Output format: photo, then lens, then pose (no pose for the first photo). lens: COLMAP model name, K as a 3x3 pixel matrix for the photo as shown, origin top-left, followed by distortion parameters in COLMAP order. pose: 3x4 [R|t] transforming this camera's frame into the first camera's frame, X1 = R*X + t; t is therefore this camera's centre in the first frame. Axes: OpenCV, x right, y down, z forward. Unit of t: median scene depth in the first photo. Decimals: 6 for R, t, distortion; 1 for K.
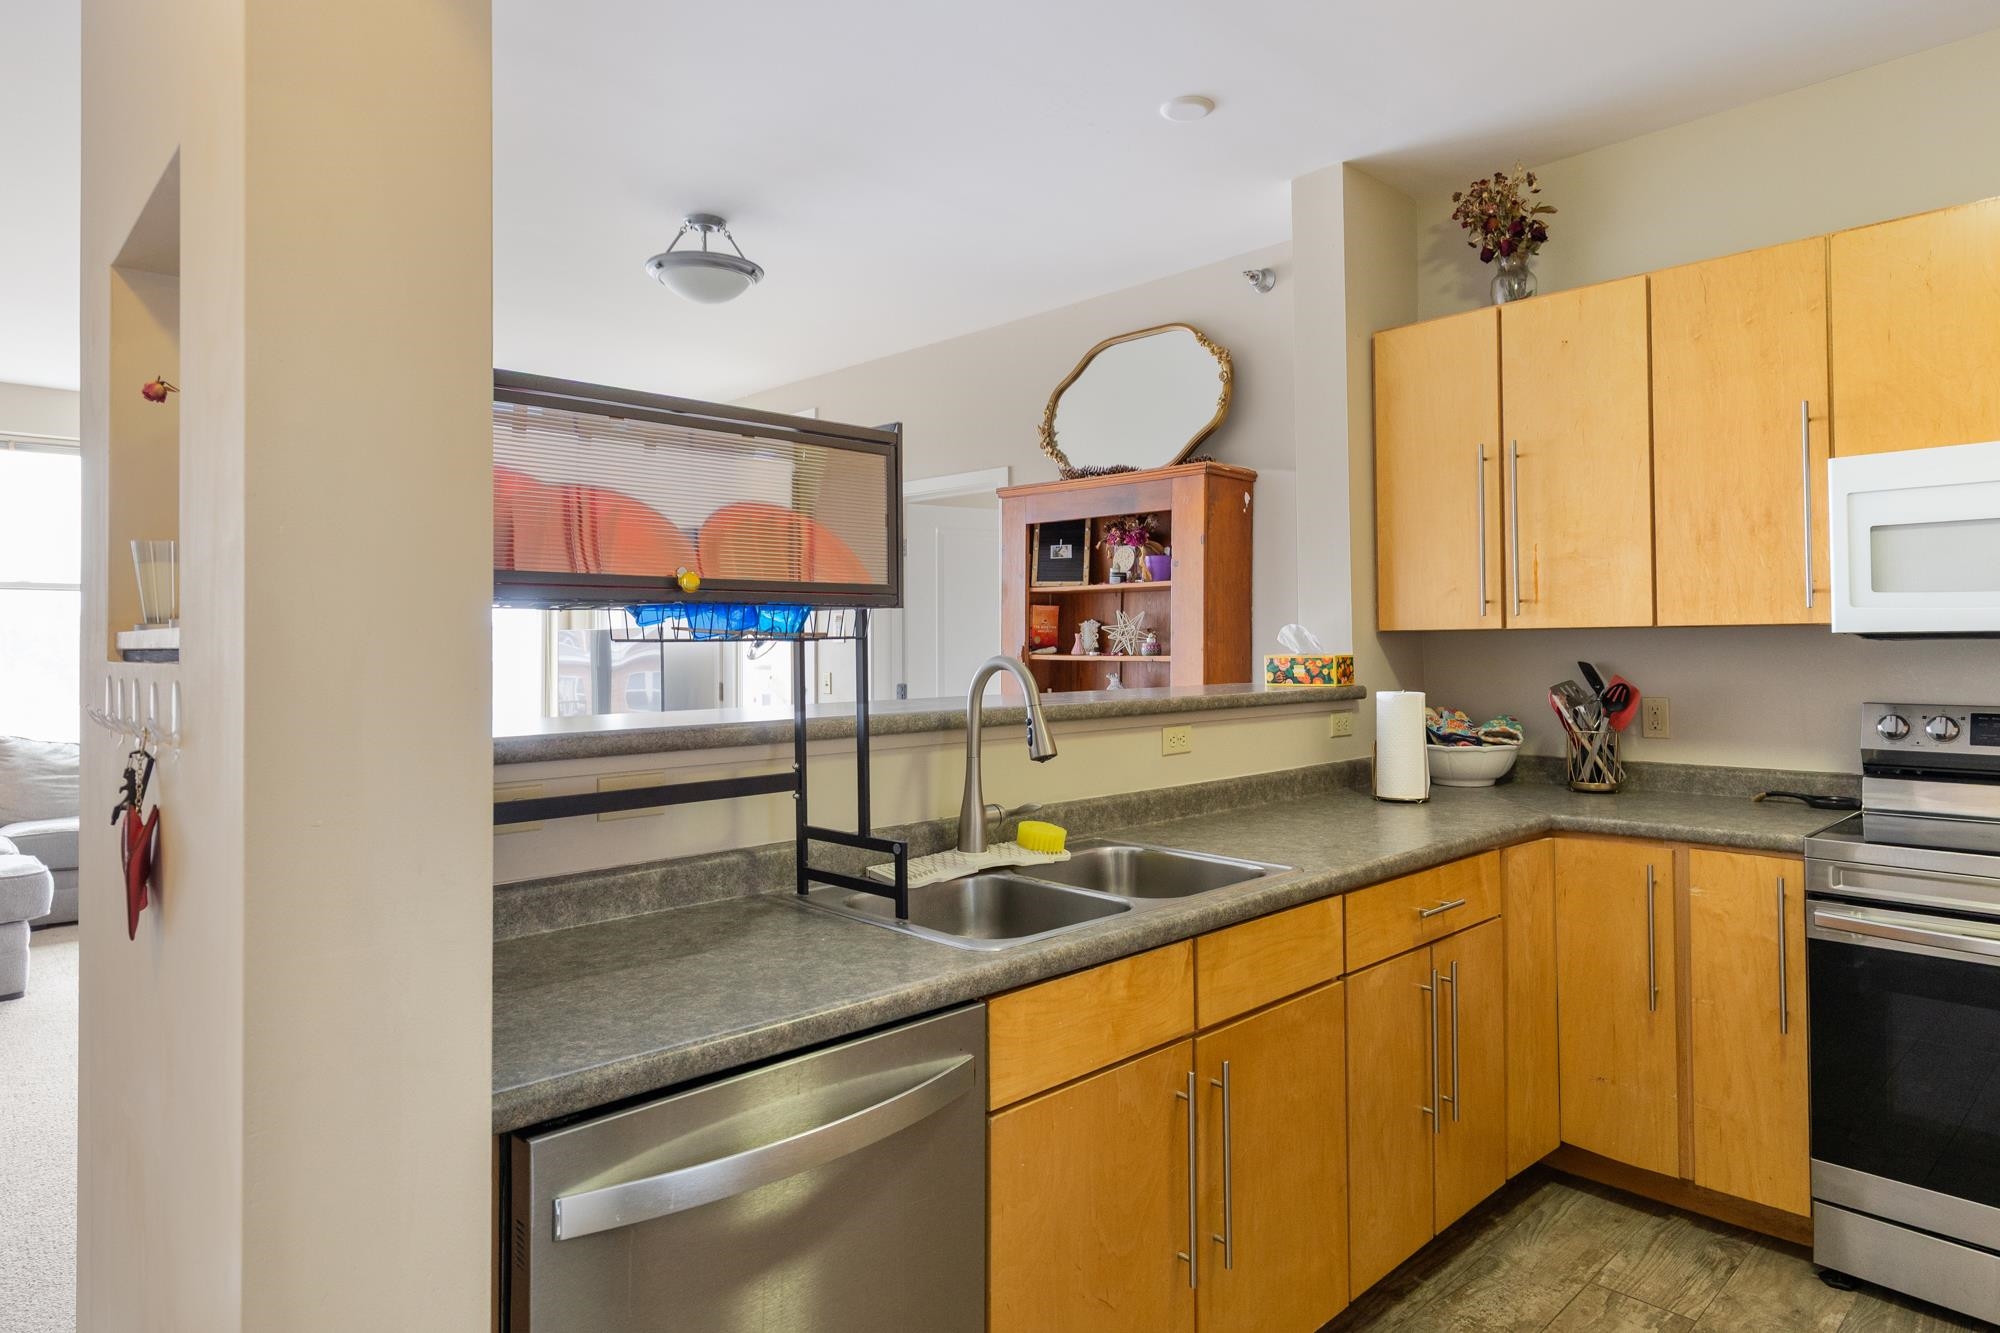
lens RADIAL K [[1167.0, 0, 1008.2], [0, 1167.0, 622.4], [0, 0, 1]] dist [0.005982, -0.000850]
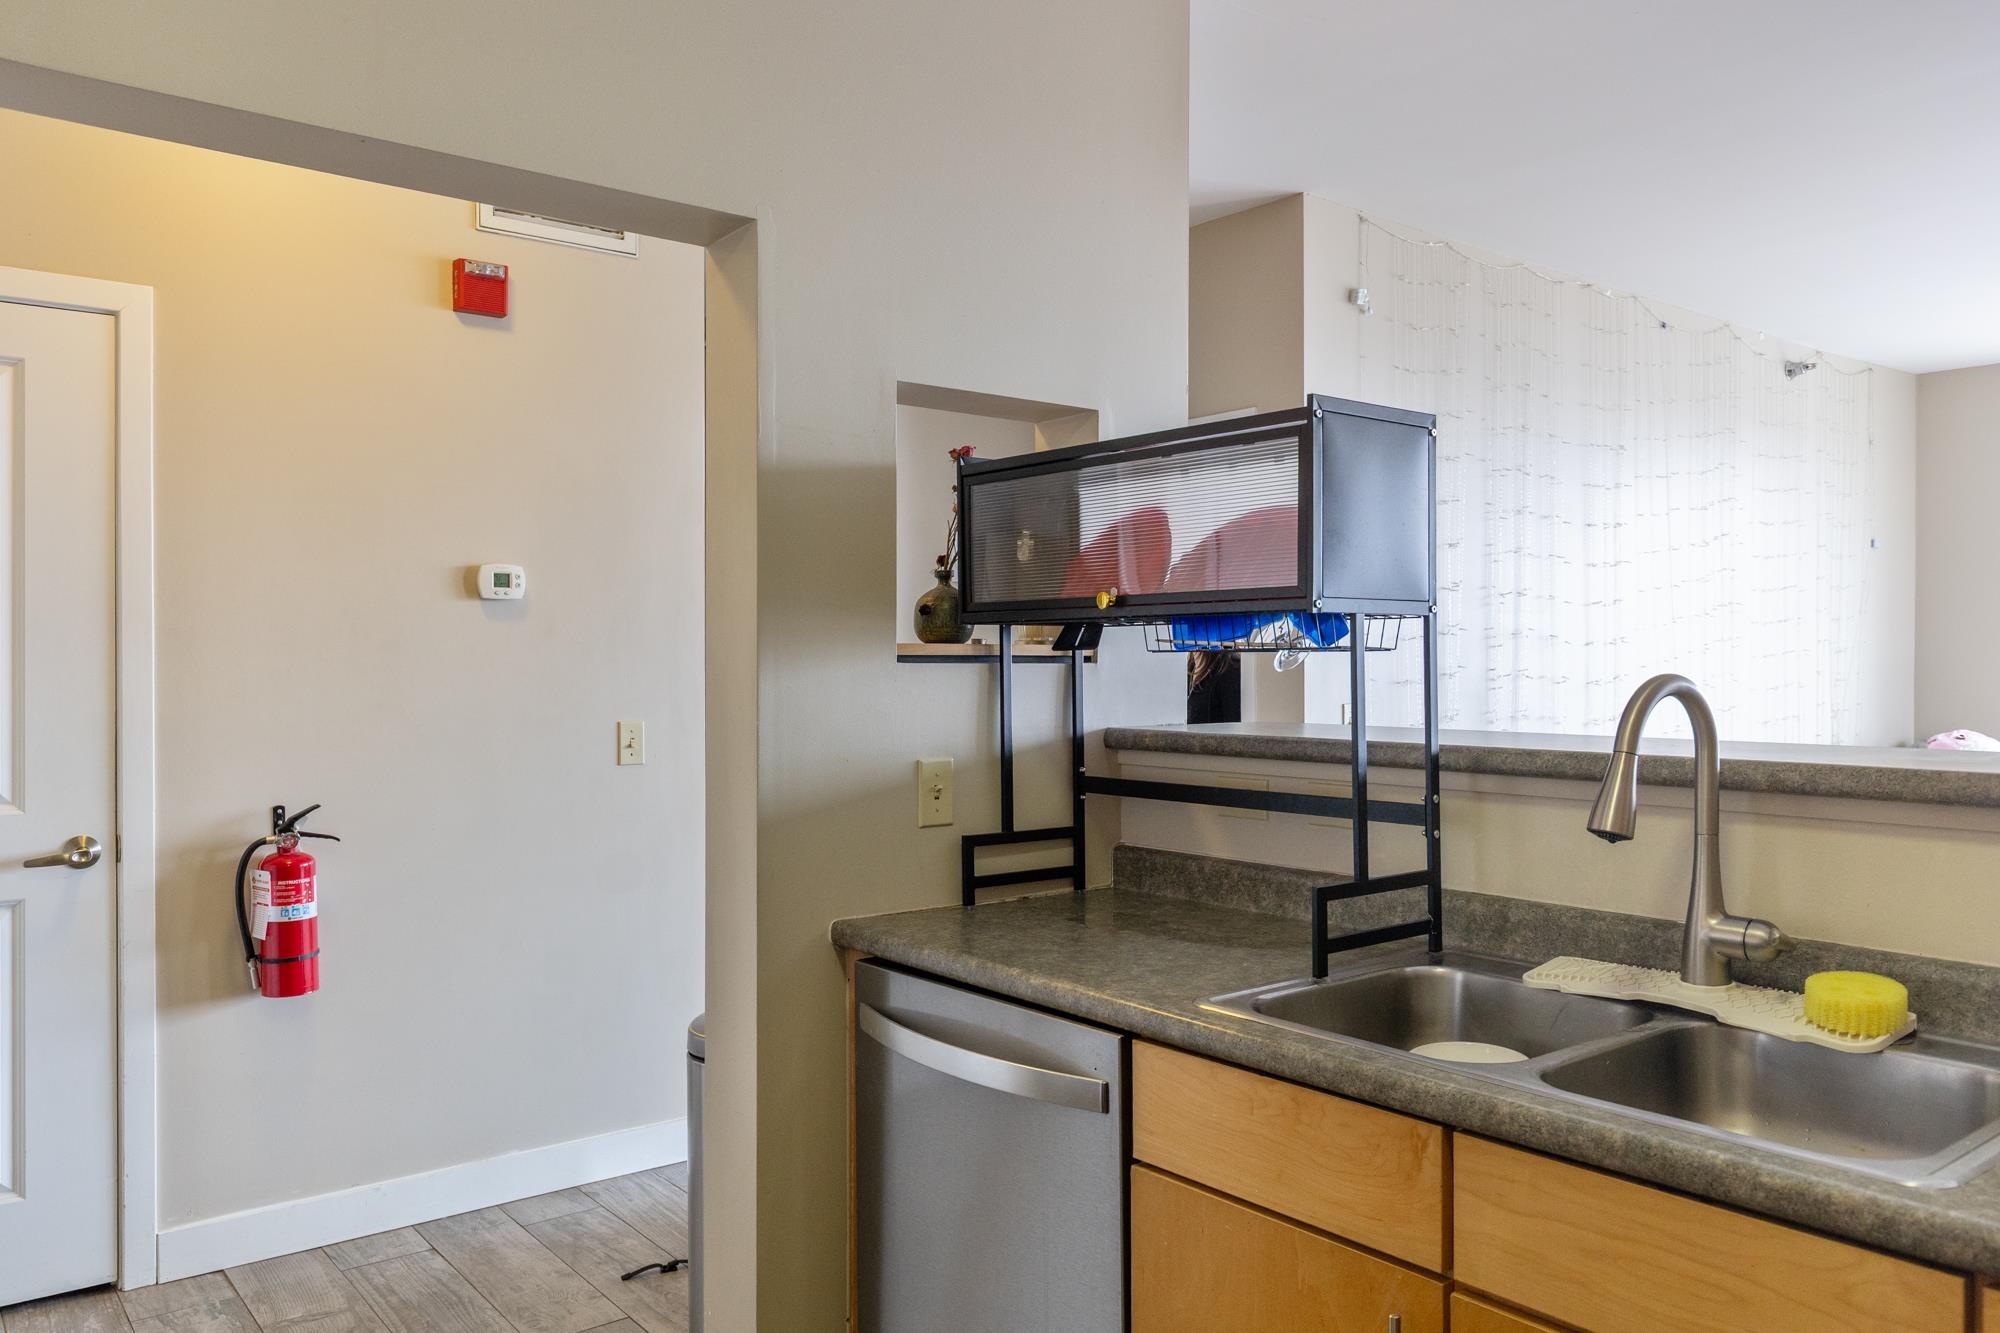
lens RADIAL K [[1467.0, 0, 1000.7], [0, 1467.0, 662.3], [0, 0, 1]] dist [0.009605, 0.001843]
pose [[-0.076300, 0.016413, -0.996950, 0.629096], [0.024040, 0.999604, 0.014617, 0.001267], [0.996795, -0.022852, -0.076665, 0.541026]]
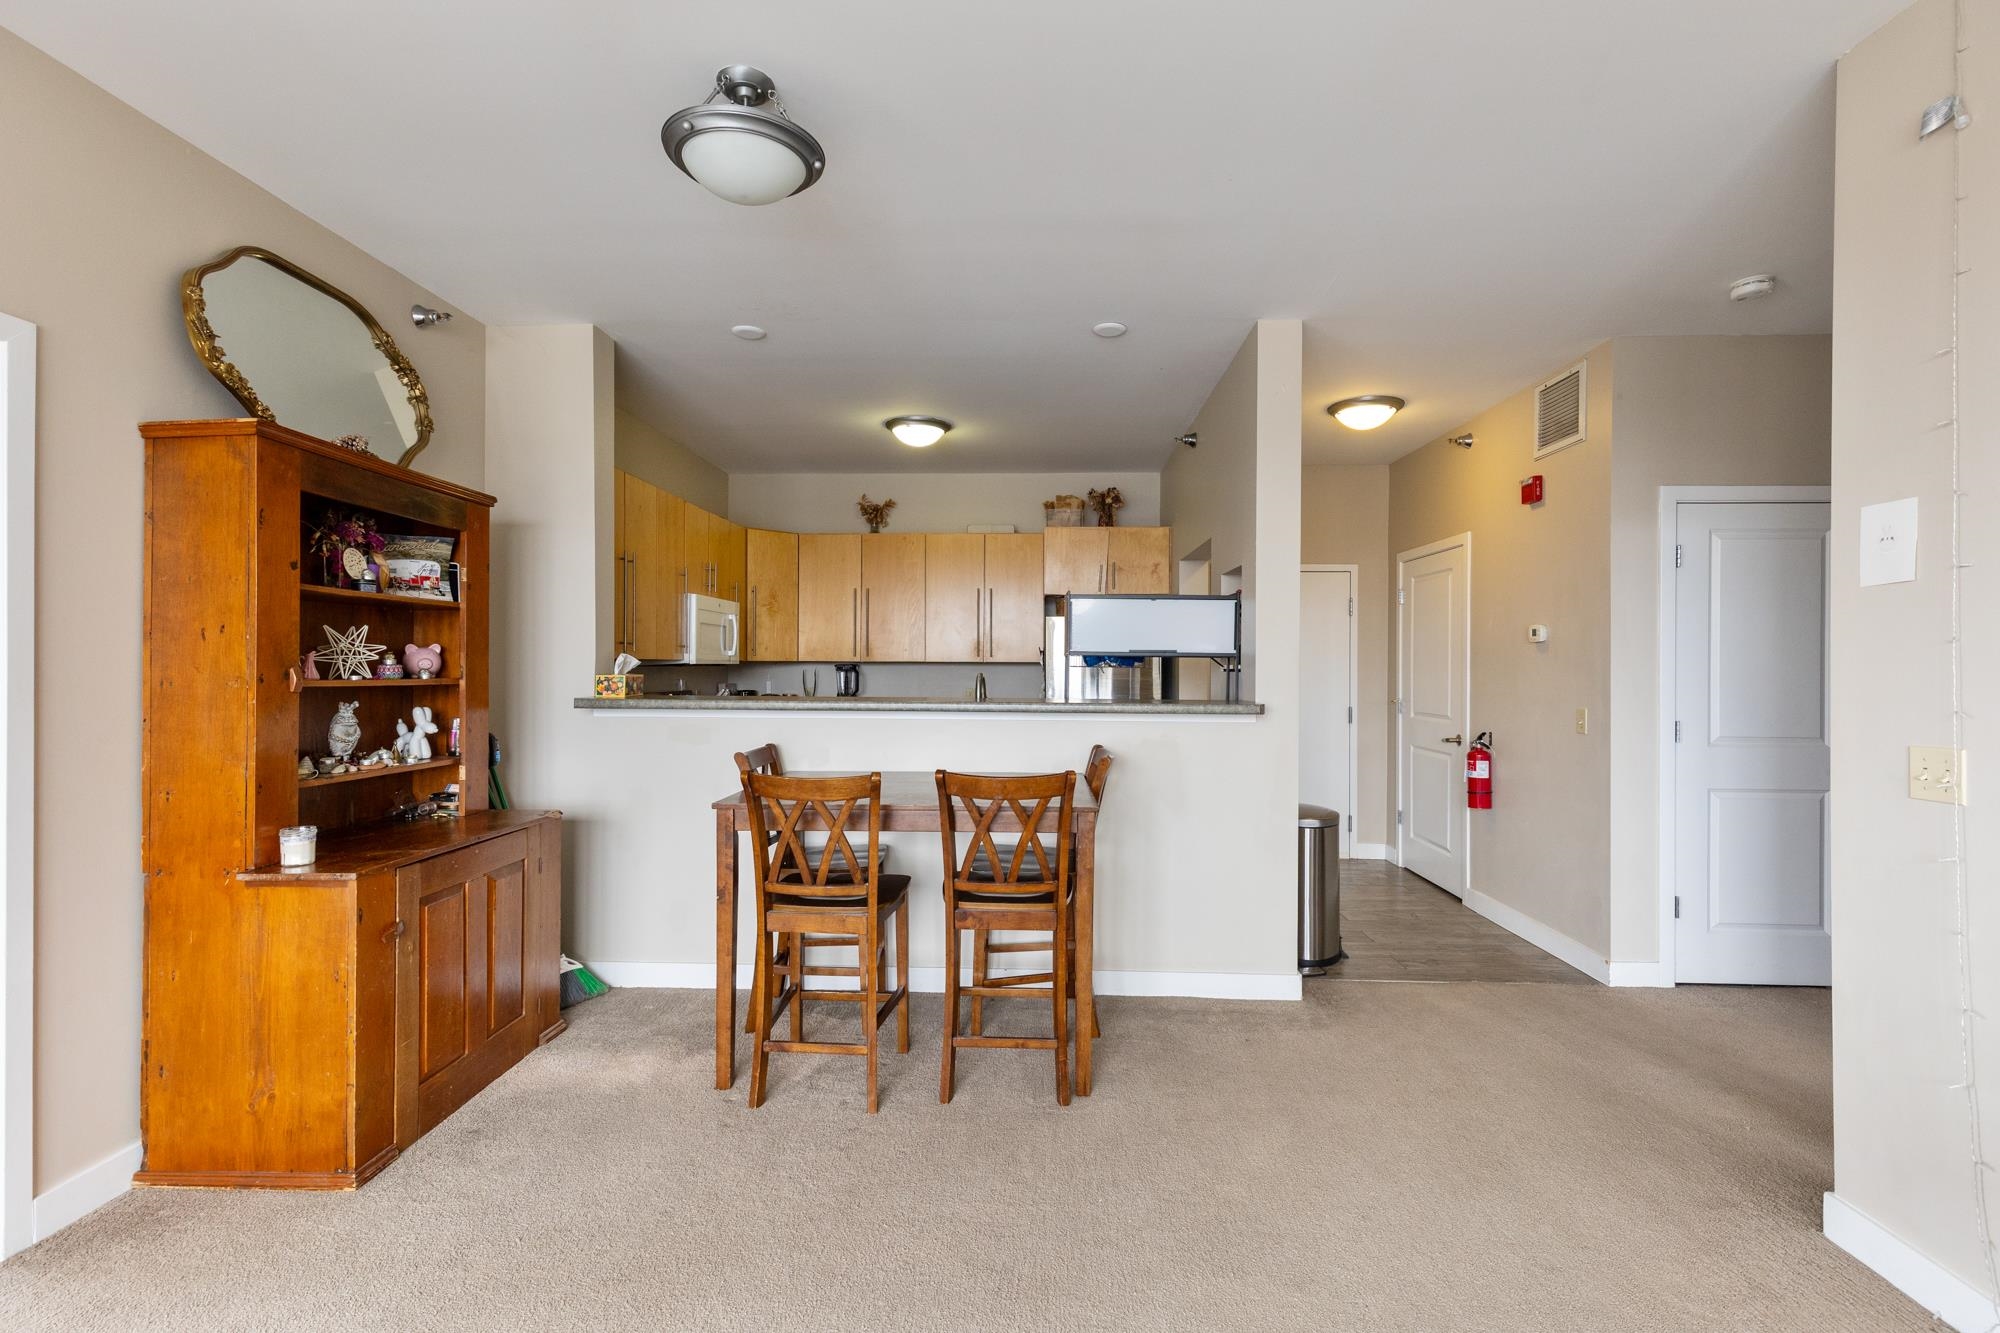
lens RADIAL K [[905.4, 0, 1015.1], [0, 905.4, 662.3], [0, 0, 1]] dist [0.006064, -0.001201]
pose [[-0.697805, 0.005457, 0.716267, -1.109750], [-0.014897, 0.999644, -0.022128, 0.037515], [-0.716133, -0.026111, -0.697476, 1.792603]]
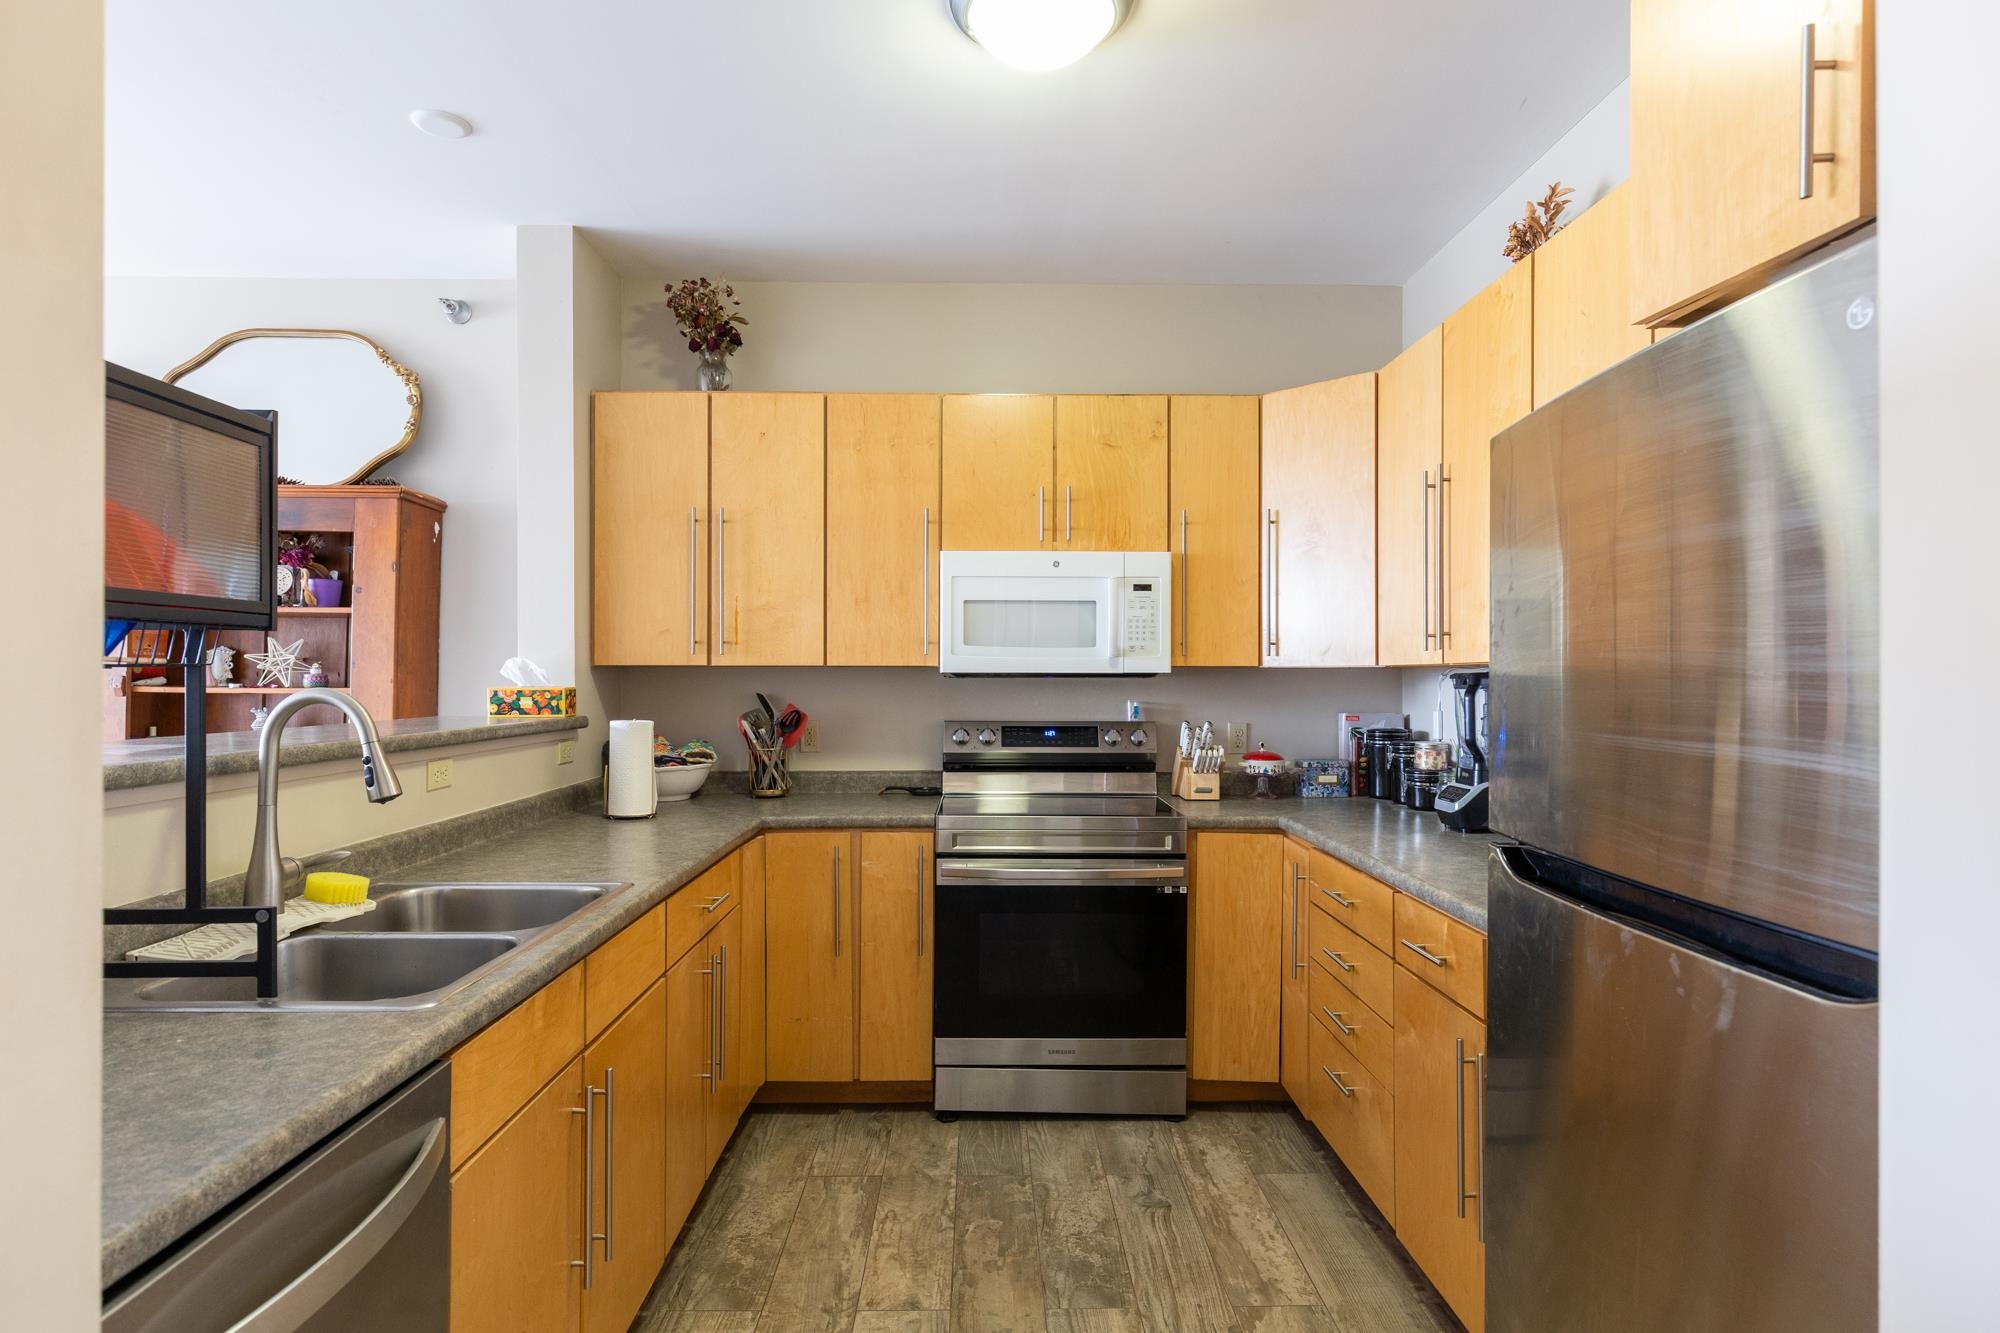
lens RADIAL K [[1057.5, 0, 998.4], [0, 1057.5, 675.5], [0, 0, 1]] dist [-0.003073, -0.004414]
pose [[0.679832, 0.010618, 0.733291, -0.191552], [-0.022210, 0.999735, 0.006115, 0.002821], [-0.733031, -0.020443, 0.679888, 0.063643]]
